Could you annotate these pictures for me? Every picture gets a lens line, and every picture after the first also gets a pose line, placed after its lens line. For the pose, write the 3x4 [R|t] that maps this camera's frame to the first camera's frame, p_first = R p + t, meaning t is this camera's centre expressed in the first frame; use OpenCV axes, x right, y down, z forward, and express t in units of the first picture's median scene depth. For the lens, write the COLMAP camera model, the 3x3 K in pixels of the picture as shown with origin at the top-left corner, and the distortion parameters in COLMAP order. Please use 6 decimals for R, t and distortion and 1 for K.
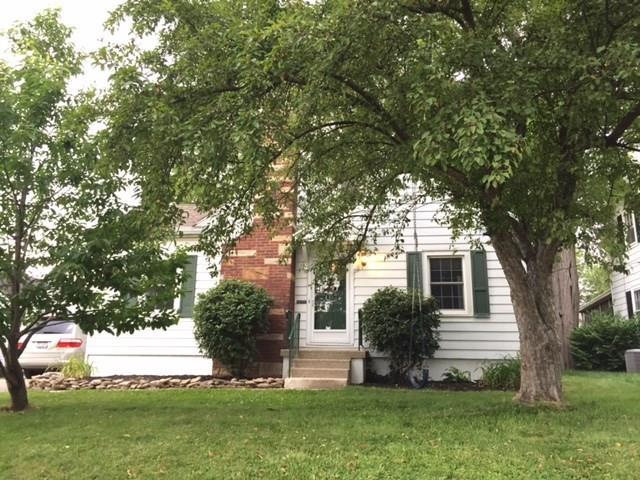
lens RADIAL K [[546.5, 0, 321.1], [0, 546.5, 237.0], [0, 0, 1]] dist [0.083172, -0.122255]
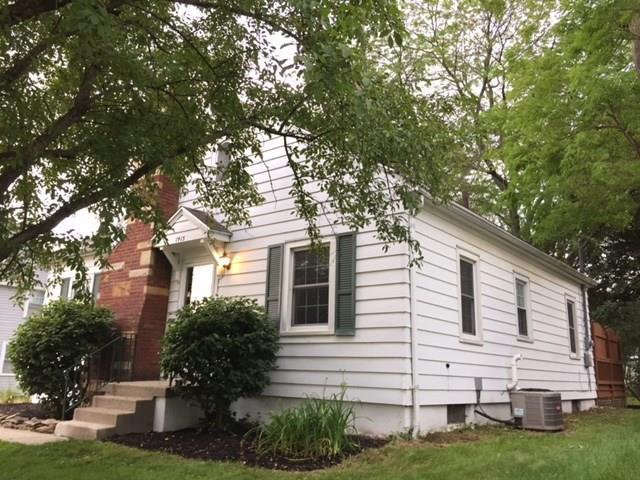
lens RADIAL K [[546.5, 0, 321.1], [0, 546.5, 237.0], [0, 0, 1]] dist [0.083172, -0.122255]
pose [[0.871980, -0.105219, -0.478099, 0.567472], [0.073454, 0.993694, -0.084721, 0.082428], [0.483999, 0.038757, 0.874210, 0.417986]]
